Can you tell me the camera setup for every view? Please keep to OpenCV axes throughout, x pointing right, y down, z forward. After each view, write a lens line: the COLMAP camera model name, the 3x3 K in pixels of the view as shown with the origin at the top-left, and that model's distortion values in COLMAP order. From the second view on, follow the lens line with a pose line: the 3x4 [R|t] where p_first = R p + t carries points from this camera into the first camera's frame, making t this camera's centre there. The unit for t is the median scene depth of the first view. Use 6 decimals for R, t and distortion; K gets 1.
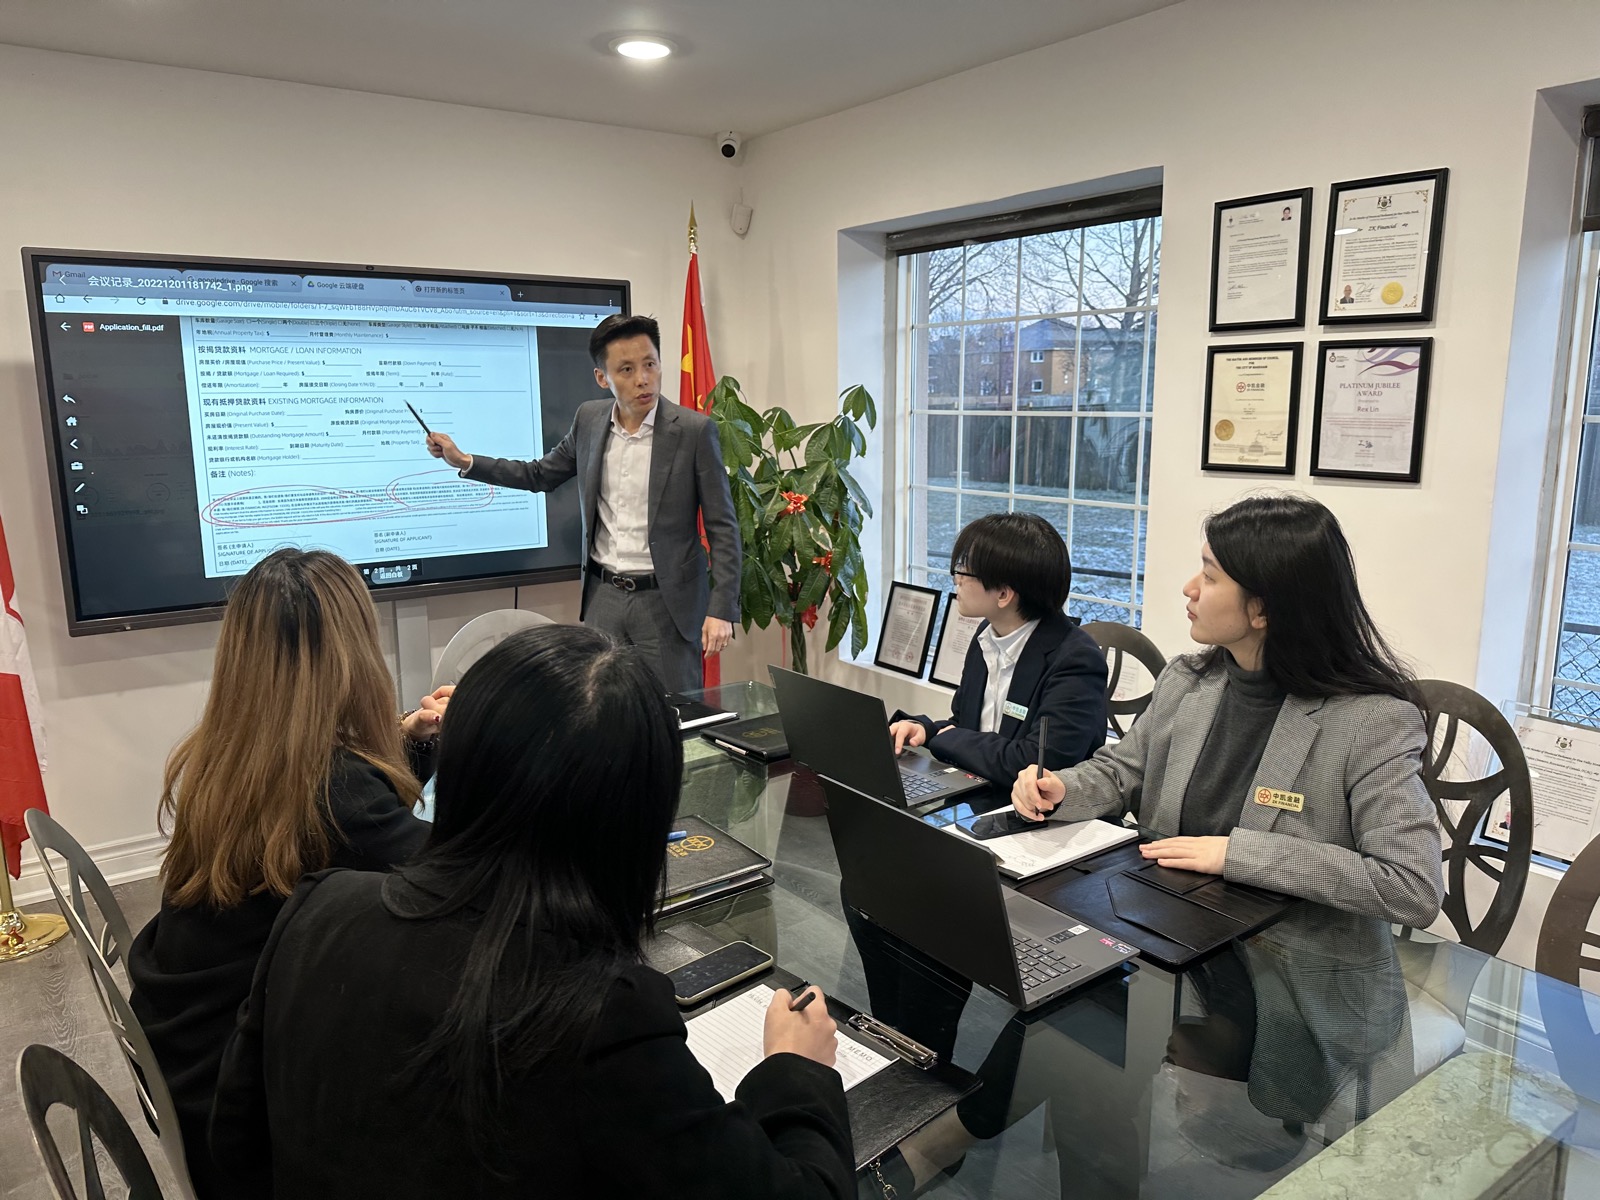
lens RADIAL K [[1120.9, 0, 798.4], [0, 1120.9, 593.9], [0, 0, 1]] dist [0.027443, -0.053042]
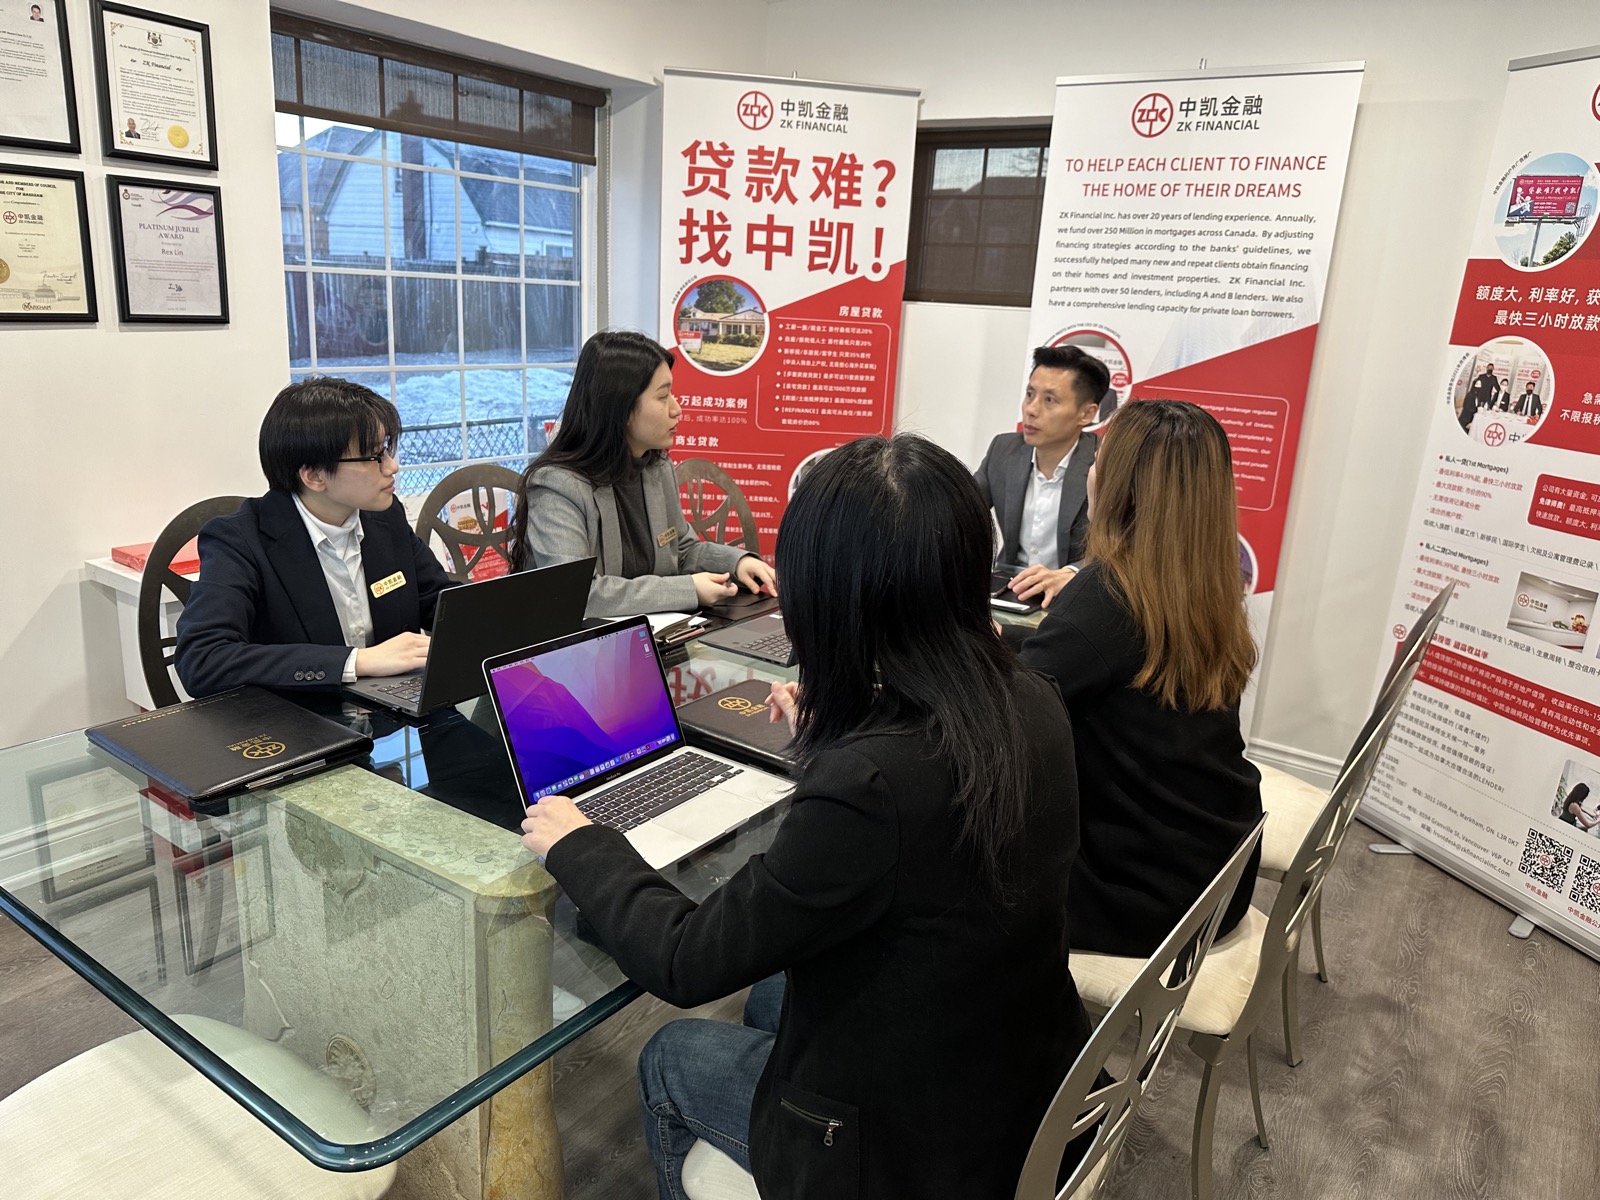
lens RADIAL K [[1120.9, 0, 789.6], [0, 1120.9, 611.2], [0, 0, 1]] dist [0.027443, -0.053042]
pose [[-0.326790, -0.291600, 0.898987, -0.611207], [0.089050, 0.937479, 0.336456, -0.135979], [-0.940892, 0.190005, -0.280392, 0.734679]]
